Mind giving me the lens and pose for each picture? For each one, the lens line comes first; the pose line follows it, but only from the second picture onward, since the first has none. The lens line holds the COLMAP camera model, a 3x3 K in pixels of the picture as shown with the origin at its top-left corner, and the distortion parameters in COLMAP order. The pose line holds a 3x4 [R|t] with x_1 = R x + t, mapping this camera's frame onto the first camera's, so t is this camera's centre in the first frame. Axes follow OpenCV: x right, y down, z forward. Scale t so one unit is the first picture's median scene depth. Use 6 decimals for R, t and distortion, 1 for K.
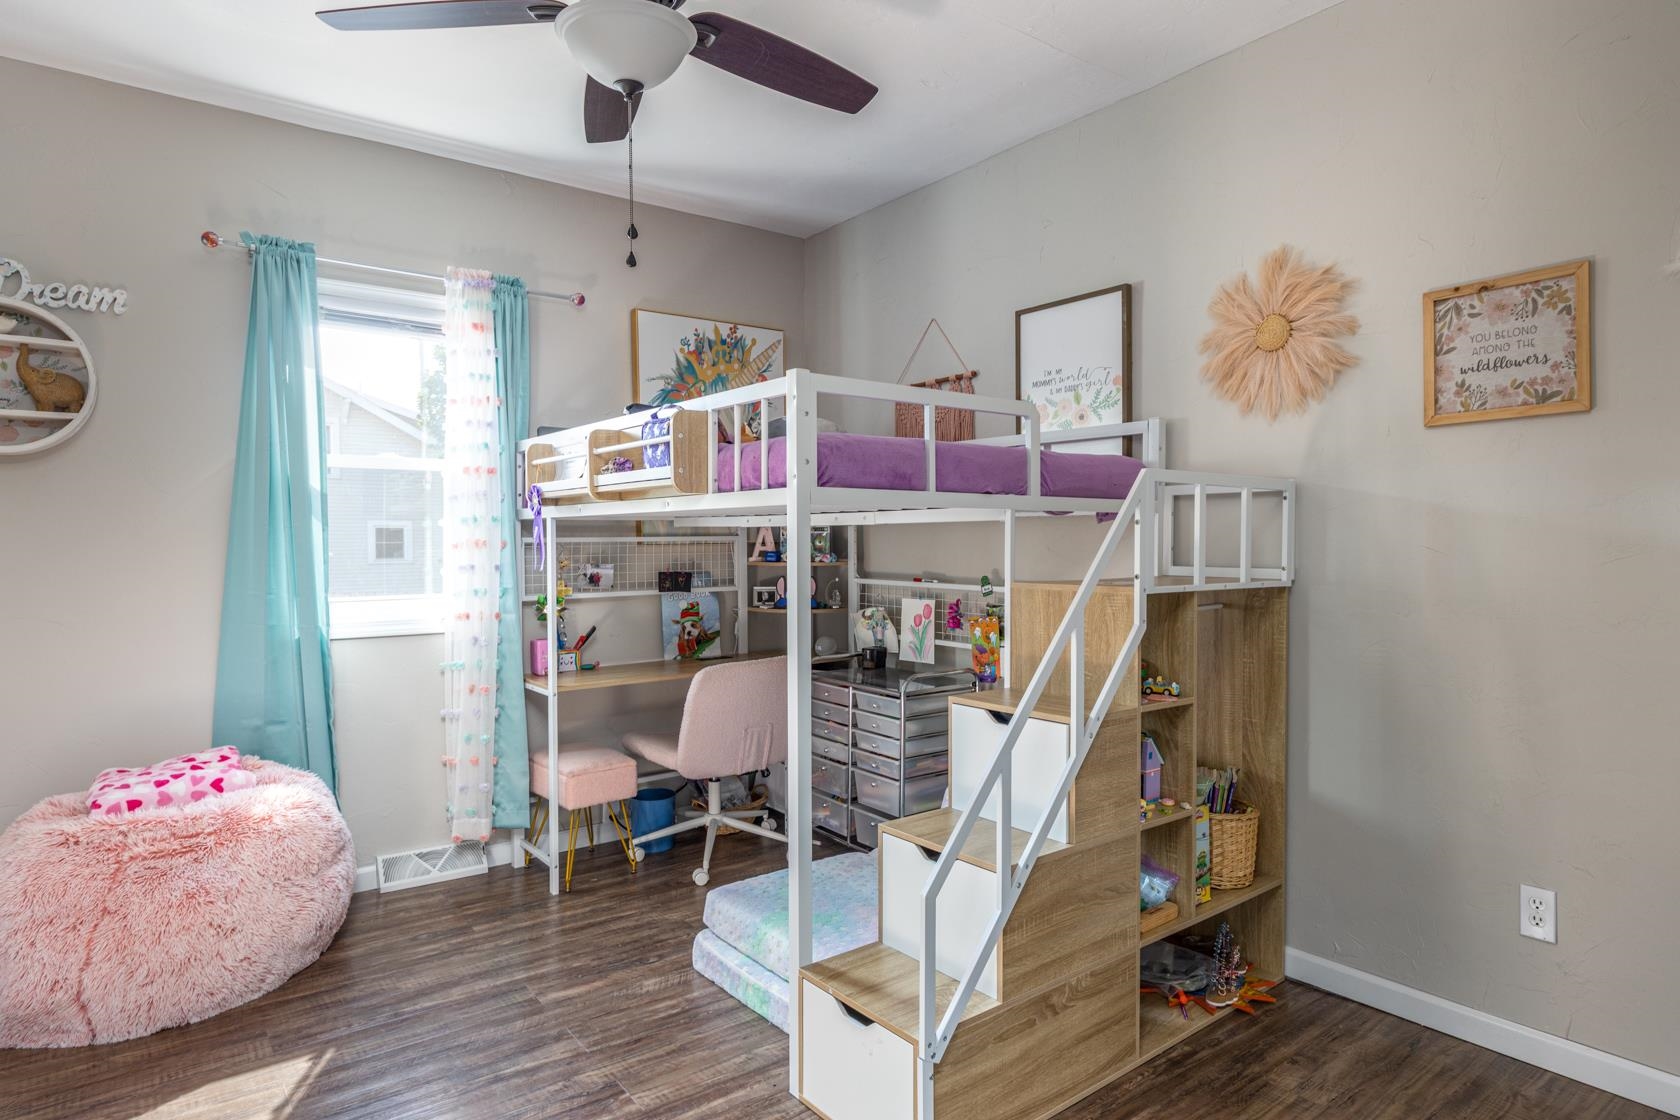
lens RADIAL K [[942.6, 0, 830.0], [0, 942.6, 555.8], [0, 0, 1]] dist [-0.016213, 0.001680]
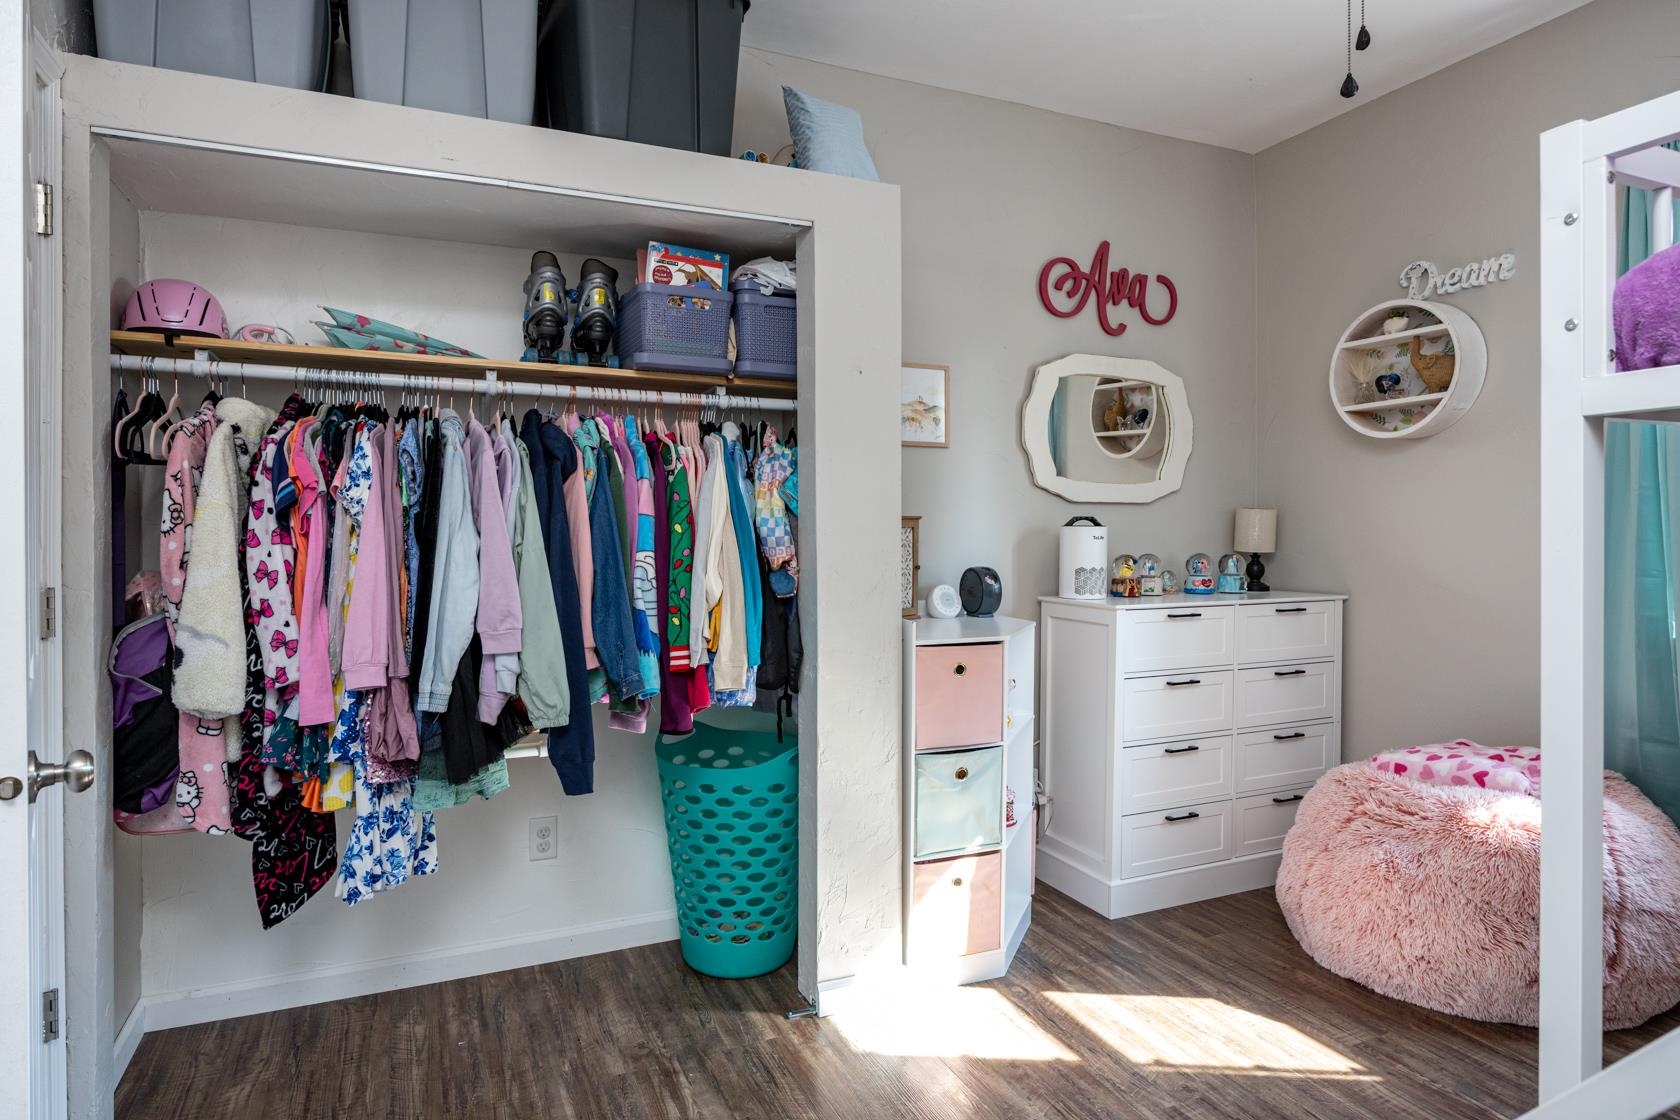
lens RADIAL K [[942.6, 0, 831.1], [0, 942.6, 556.3], [0, 0, 1]] dist [-0.016213, 0.001680]
pose [[-0.240206, 0.023087, -0.970447, 0.399004], [-0.007077, 0.999649, 0.025534, 0.009777], [0.970696, 0.013001, -0.239958, 0.625662]]
